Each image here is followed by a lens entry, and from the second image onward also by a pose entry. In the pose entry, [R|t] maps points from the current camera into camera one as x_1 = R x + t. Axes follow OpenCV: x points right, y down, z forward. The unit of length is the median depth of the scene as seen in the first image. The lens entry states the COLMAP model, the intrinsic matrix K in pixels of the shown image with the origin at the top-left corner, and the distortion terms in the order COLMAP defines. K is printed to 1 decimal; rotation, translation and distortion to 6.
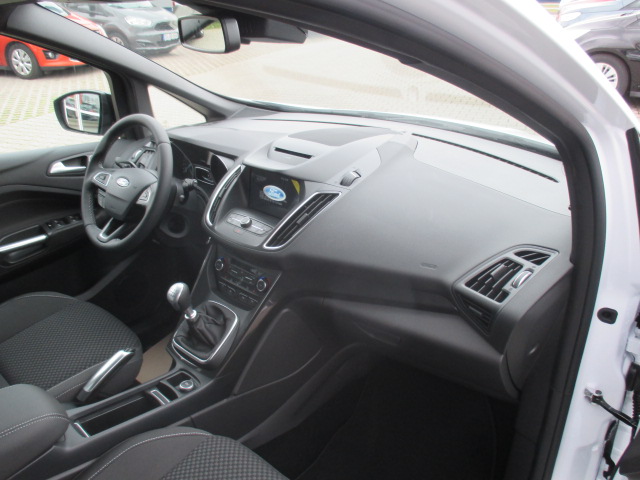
lens RADIAL K [[521.2, 0, 318.2], [0, 521.2, 237.2], [0, 0, 1]] dist [-0.018848, 0.008018]
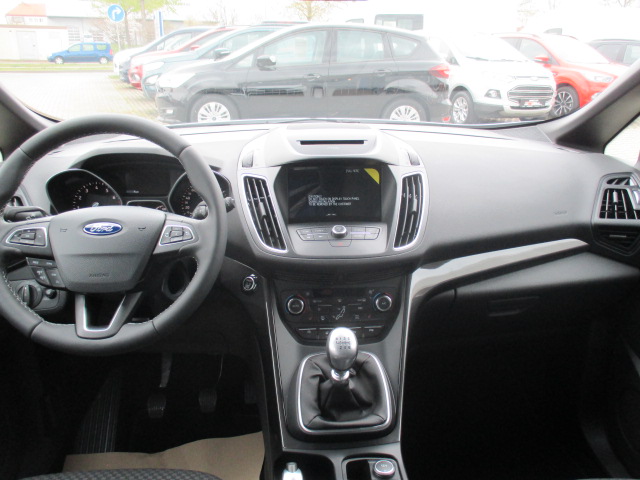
lens RADIAL K [[521.2, 0, 320.0], [0, 521.2, 241.4], [0, 0, 1]] dist [-0.018848, 0.008018]
pose [[0.700149, -0.224460, 0.677797, -0.597898], [0.287004, 0.957706, 0.020685, -0.034757], [-0.653774, 0.180048, 0.734958, 0.415342]]
